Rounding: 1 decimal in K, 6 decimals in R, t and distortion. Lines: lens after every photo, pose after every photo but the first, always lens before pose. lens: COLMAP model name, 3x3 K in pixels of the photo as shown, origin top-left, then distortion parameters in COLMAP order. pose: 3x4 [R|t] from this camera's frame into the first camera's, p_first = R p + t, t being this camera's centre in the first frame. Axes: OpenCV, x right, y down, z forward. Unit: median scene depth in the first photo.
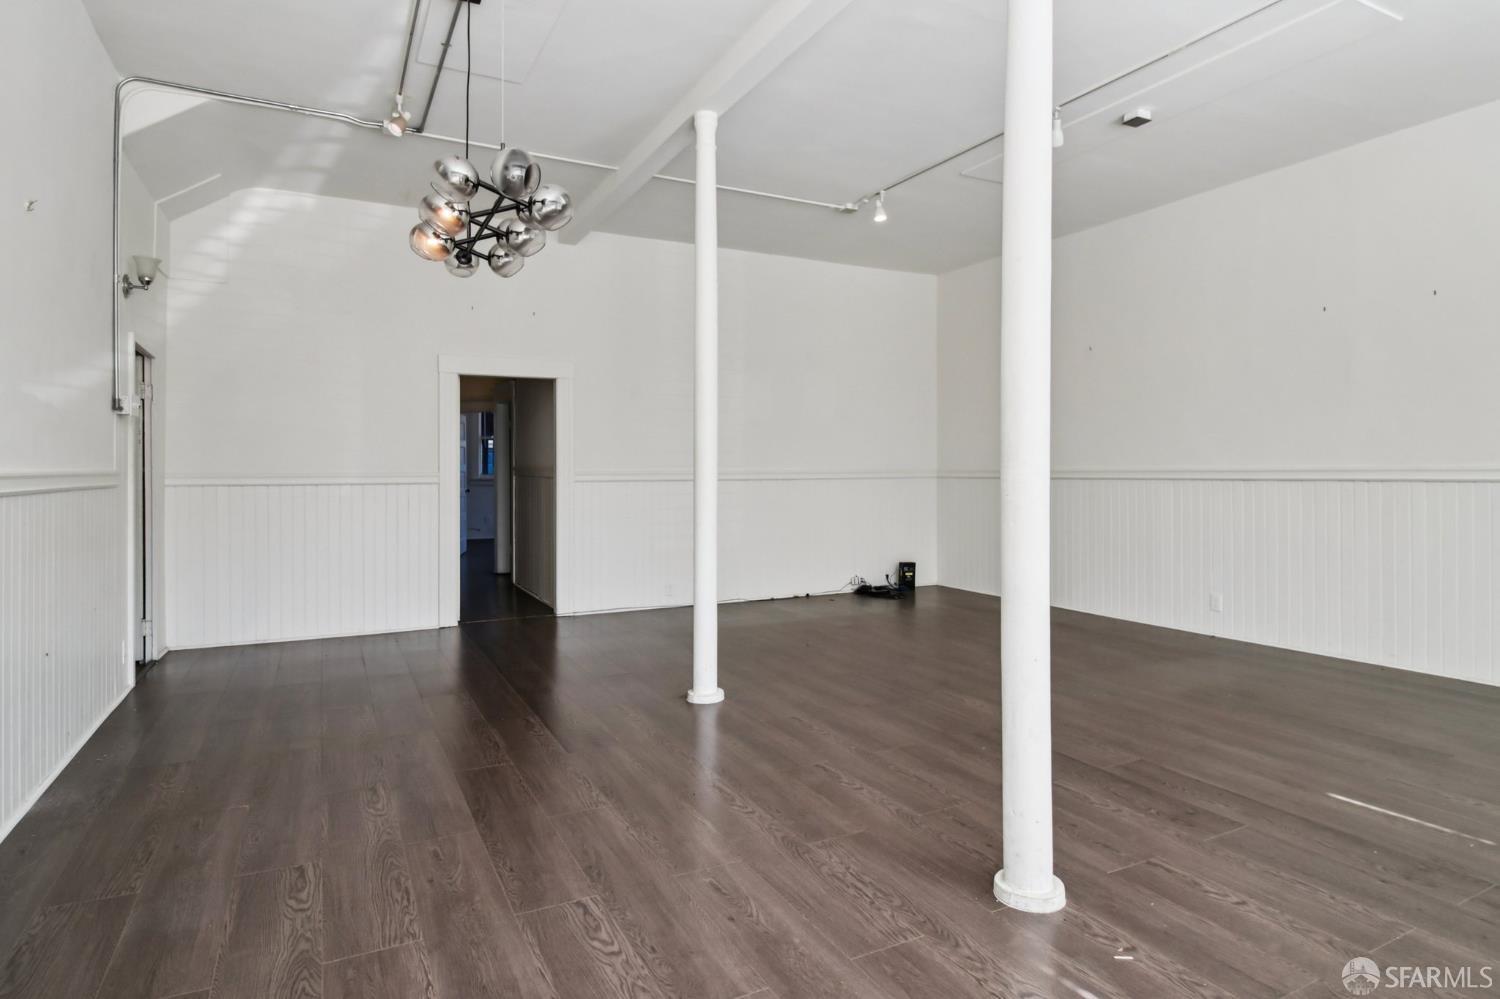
lens RADIAL K [[830.2, 0, 745.7], [0, 830.2, 468.6], [0, 0, 1]] dist [0.010302, -0.014681]
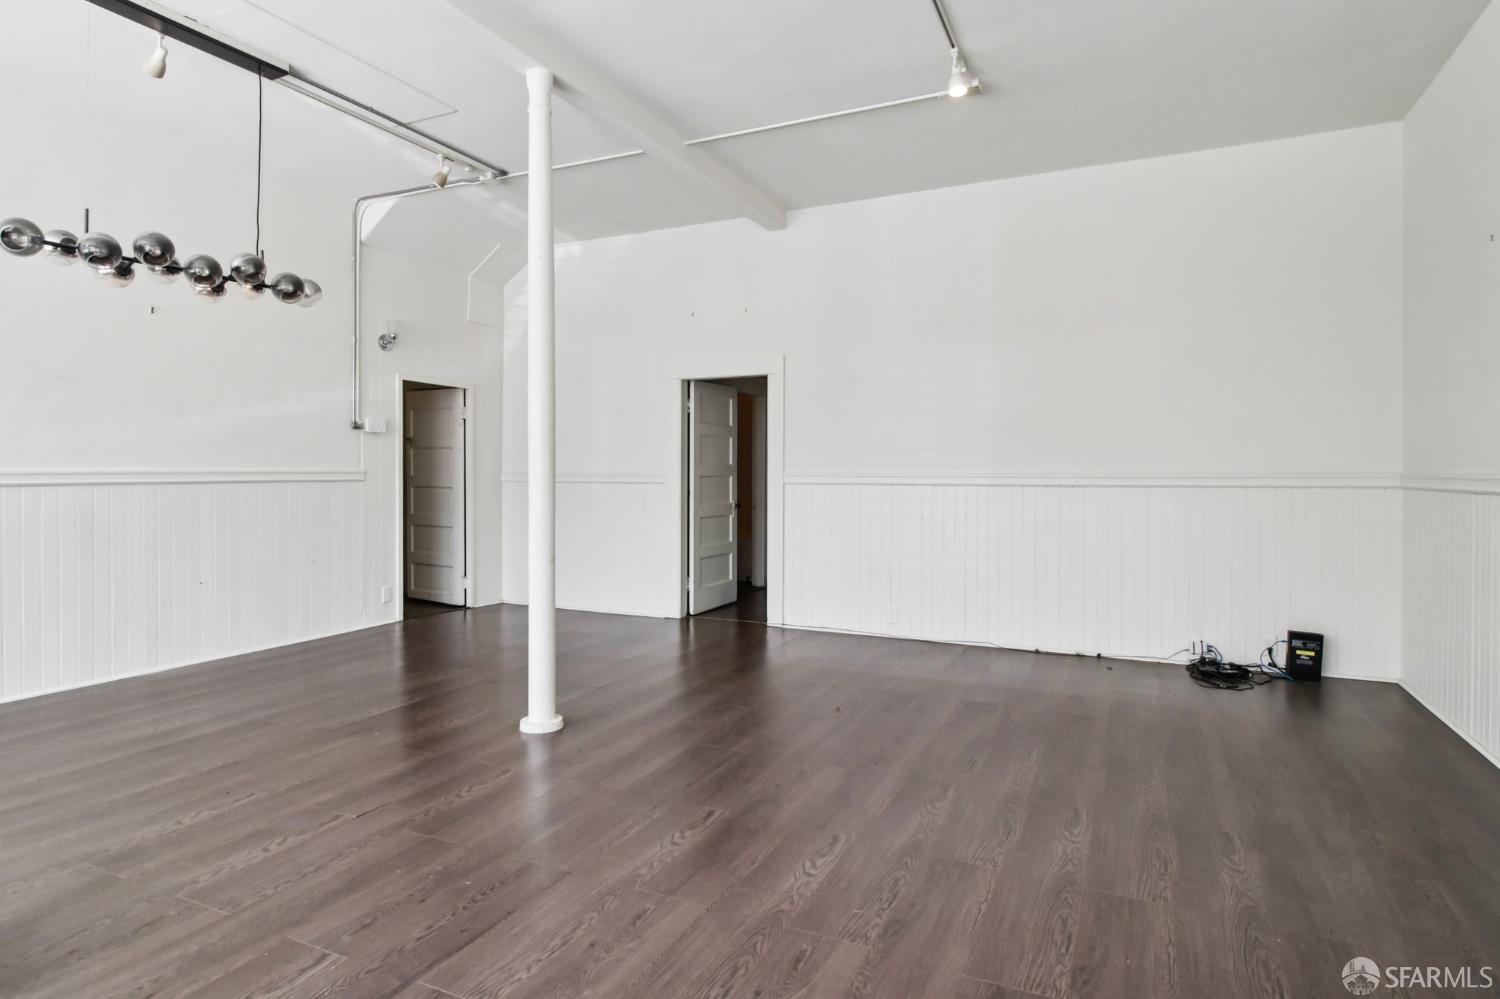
lens RADIAL K [[830.2, 0, 750.5], [0, 830.2, 468.7], [0, 0, 1]] dist [0.010302, -0.014681]
pose [[0.600410, 0.001345, -0.799692, 1.032769], [-0.001825, 0.999998, 0.000312, -0.001915], [0.799691, 0.001272, 0.600411, 0.829788]]
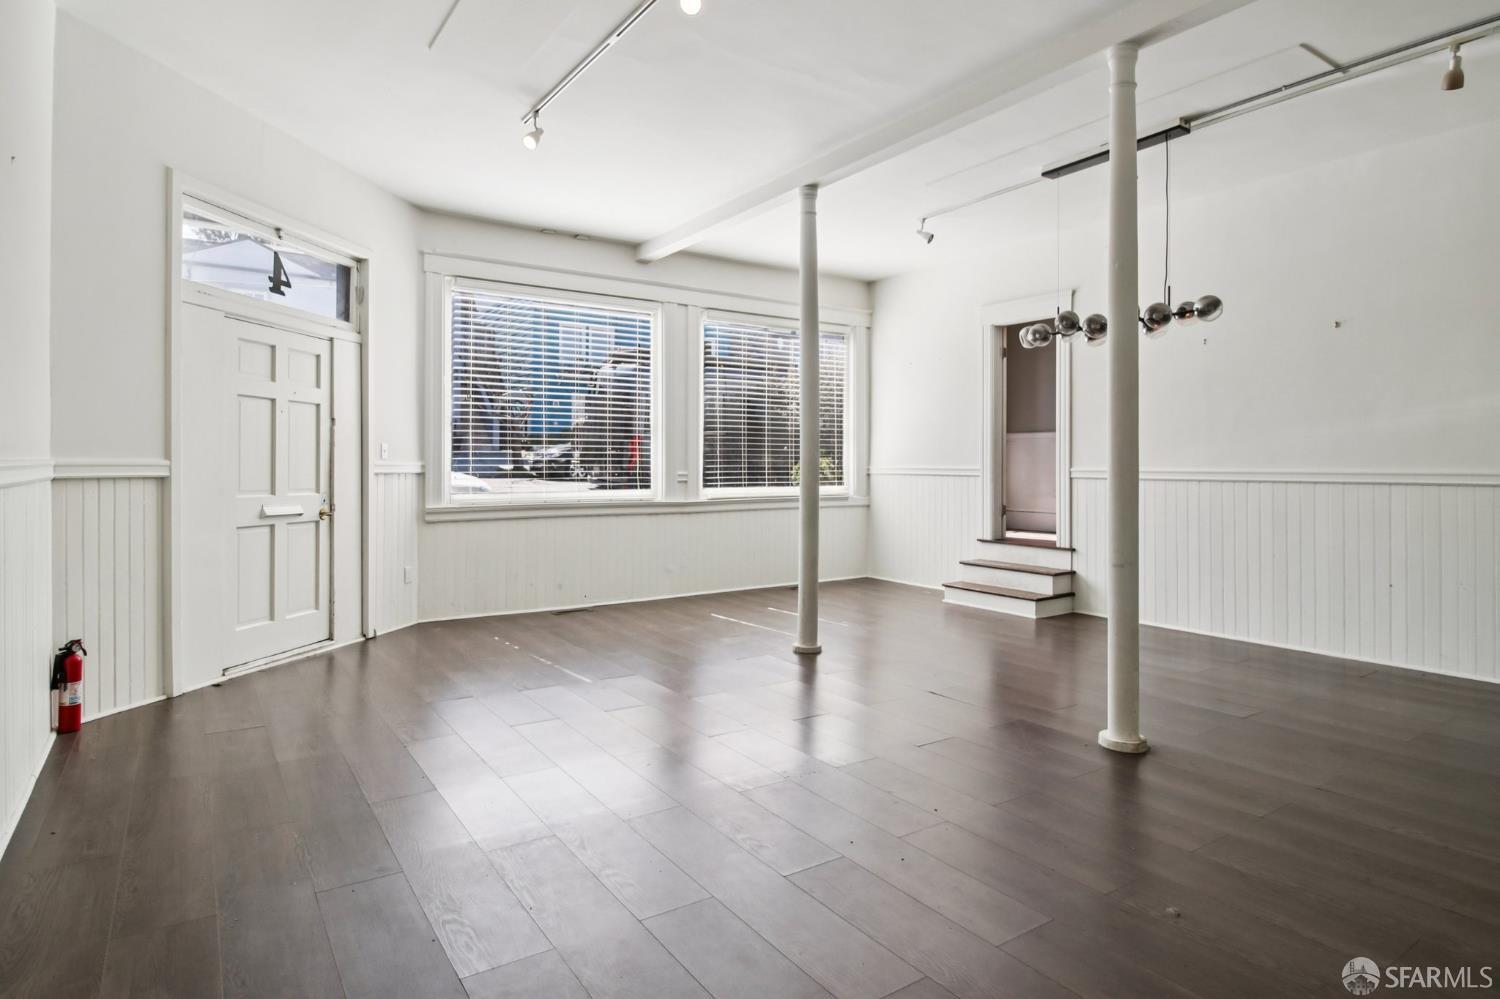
lens RADIAL K [[830.2, 0, 759.1], [0, 830.2, 468.1], [0, 0, 1]] dist [0.010302, -0.014681]
pose [[-0.991727, -0.004105, -0.128297, 0.540945], [-0.004439, 0.999987, 0.002319, -0.001656], [0.128285, 0.002869, -0.991733, 2.301220]]
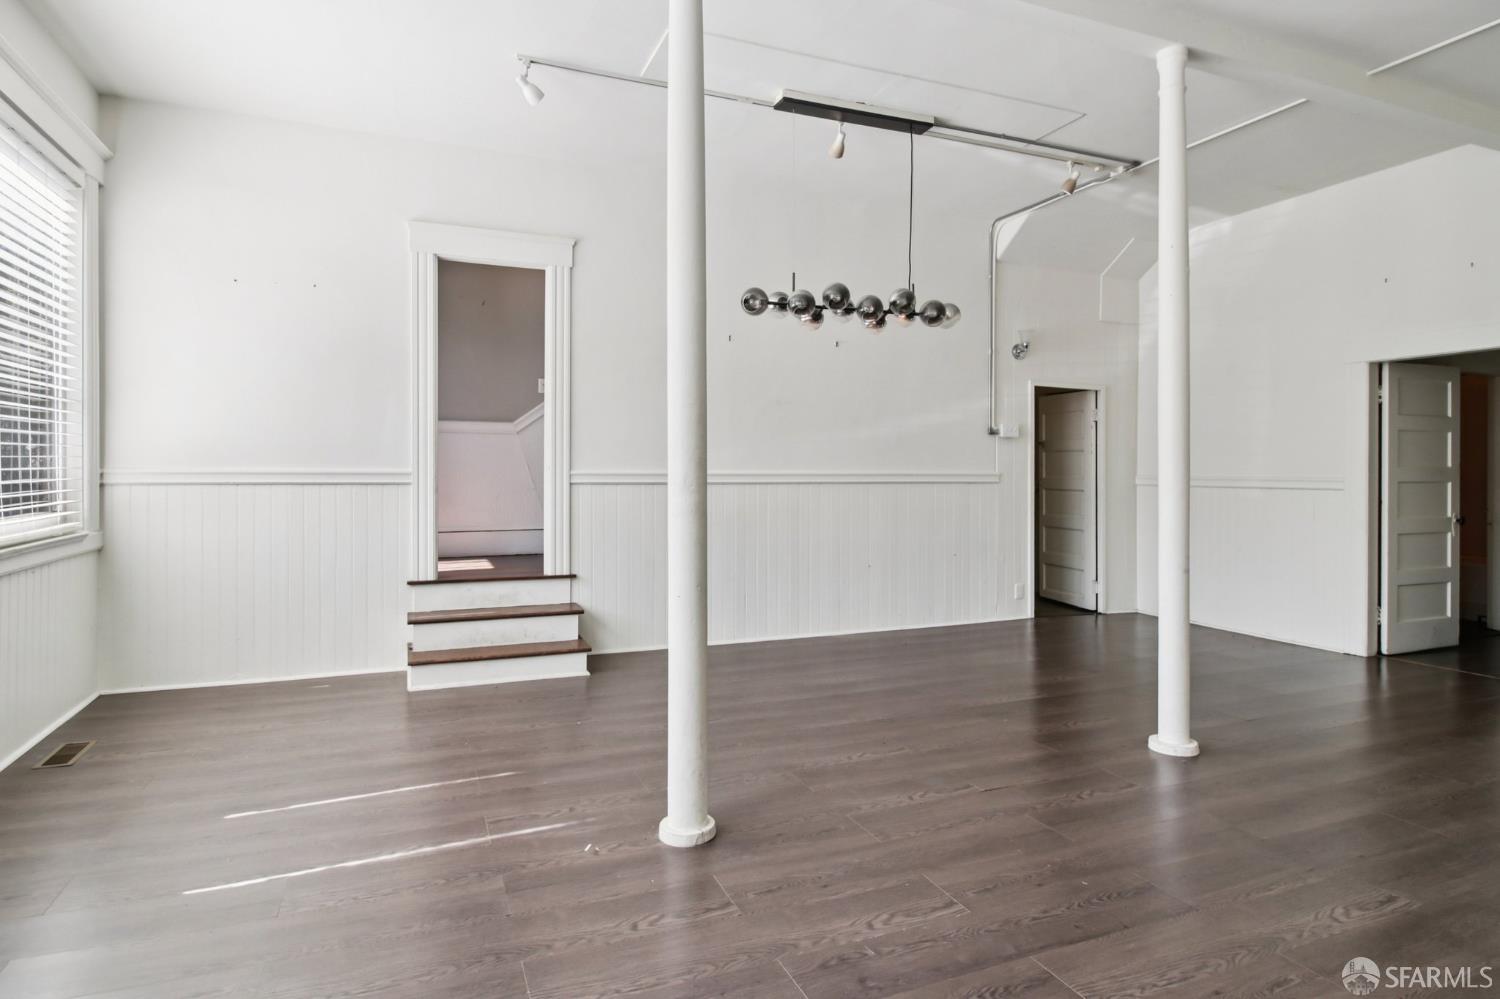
lens RADIAL K [[830.2, 0, 748.6], [0, 830.2, 472.5], [0, 0, 1]] dist [0.010302, -0.014681]
pose [[-0.092385, 0.003538, -0.995717, 1.062017], [-0.002599, 0.999989, 0.003794, -0.003780], [0.995720, 0.002939, -0.092375, 0.841259]]
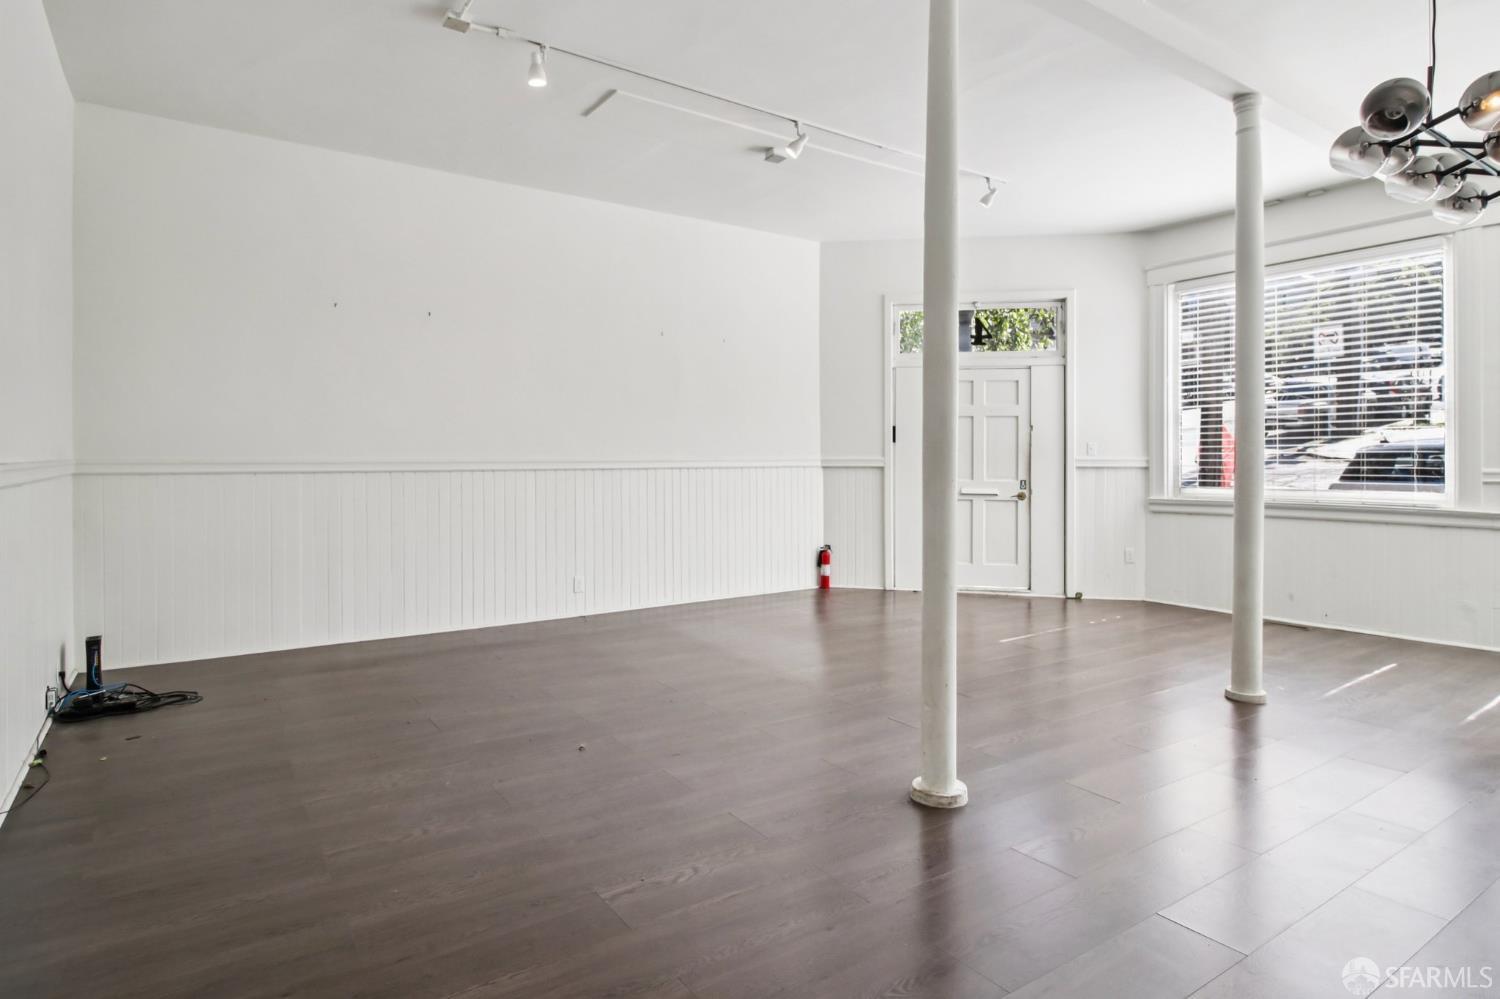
lens RADIAL K [[830.2, 0, 749.0], [0, 830.2, 462.3], [0, 0, 1]] dist [0.010302, -0.014681]
pose [[-0.124219, -0.002679, 0.992251, -0.910769], [-0.001357, 0.999996, 0.002530, 0.000849], [-0.992254, -0.001032, -0.124223, 1.597604]]
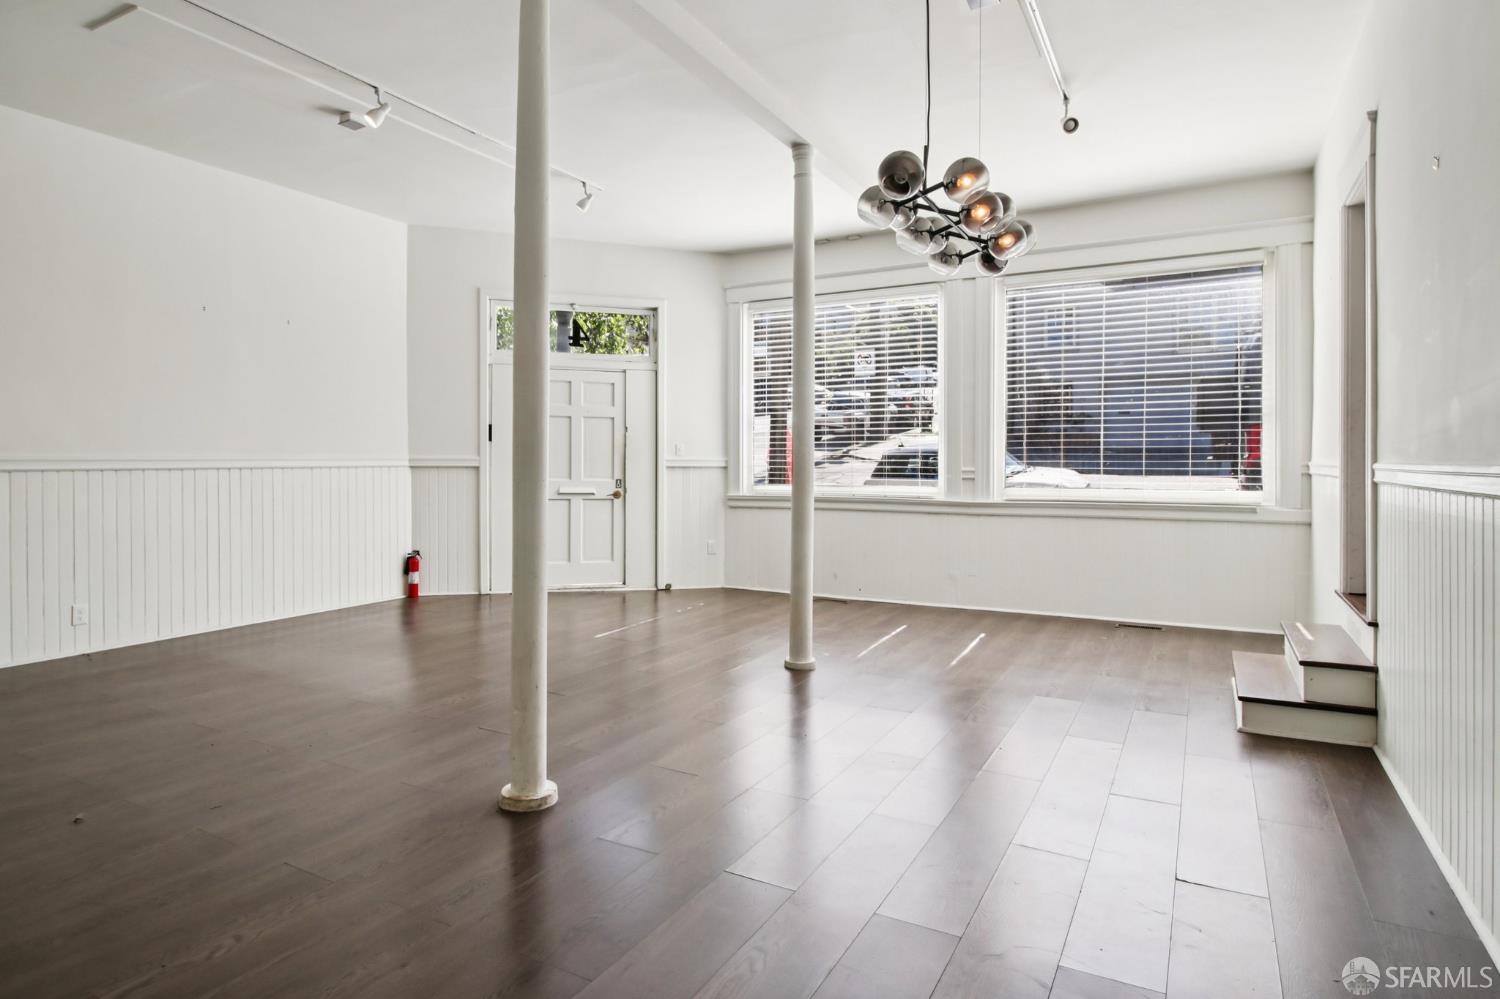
lens RADIAL K [[830.2, 0, 749.3], [0, 830.2, 463.5], [0, 0, 1]] dist [0.010302, -0.014681]
pose [[-0.559911, -0.004870, 0.828539, -0.911373], [-0.004065, 0.999987, 0.003130, 0.000661], [-0.828543, -0.001616, -0.559923, 1.584790]]
